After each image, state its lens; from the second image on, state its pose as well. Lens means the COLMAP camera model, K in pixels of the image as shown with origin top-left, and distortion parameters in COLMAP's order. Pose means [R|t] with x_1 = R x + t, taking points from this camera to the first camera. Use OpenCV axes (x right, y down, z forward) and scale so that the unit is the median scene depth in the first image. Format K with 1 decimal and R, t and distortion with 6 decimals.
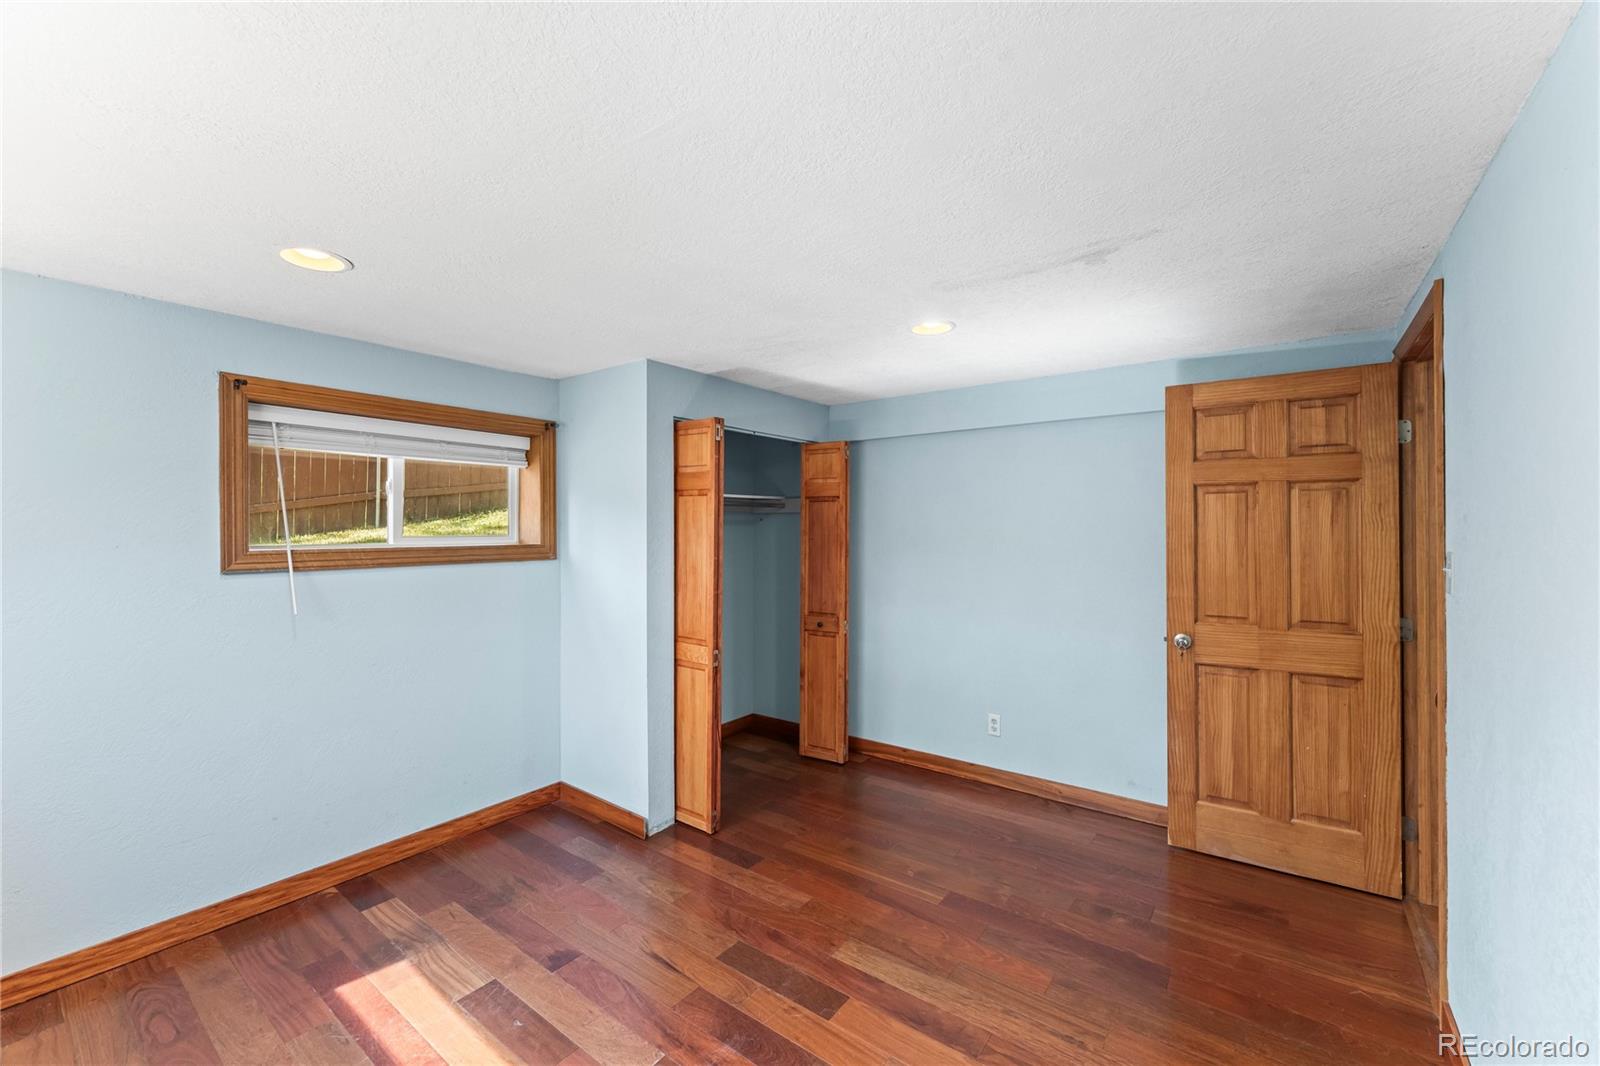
lens RADIAL K [[644.5, 0, 793.4], [0, 644.5, 523.2], [0, 0, 1]] dist [-0.003053, 0.000130]
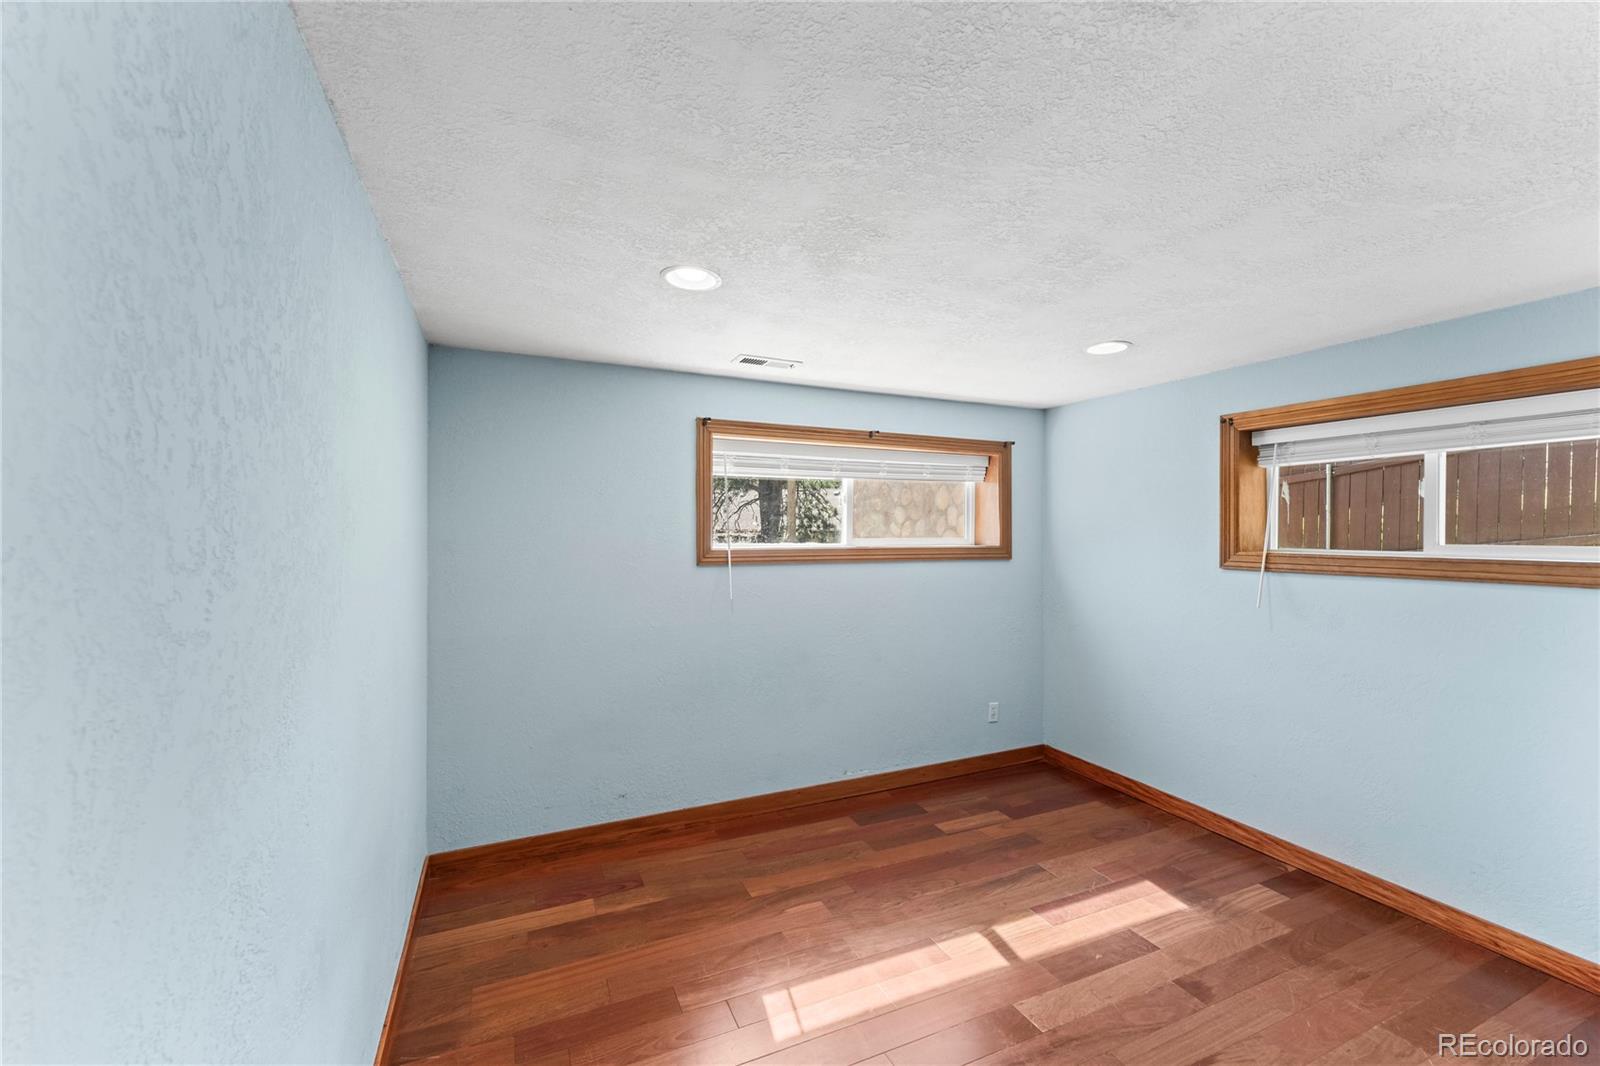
lens RADIAL K [[644.5, 0, 796.9], [0, 644.5, 538.4], [0, 0, 1]] dist [-0.003053, 0.000130]
pose [[-0.485595, 0.007174, -0.874155, 0.649165], [0.002282, 0.999973, 0.006939, 0.005481], [0.874181, 0.001375, -0.485598, 0.823051]]
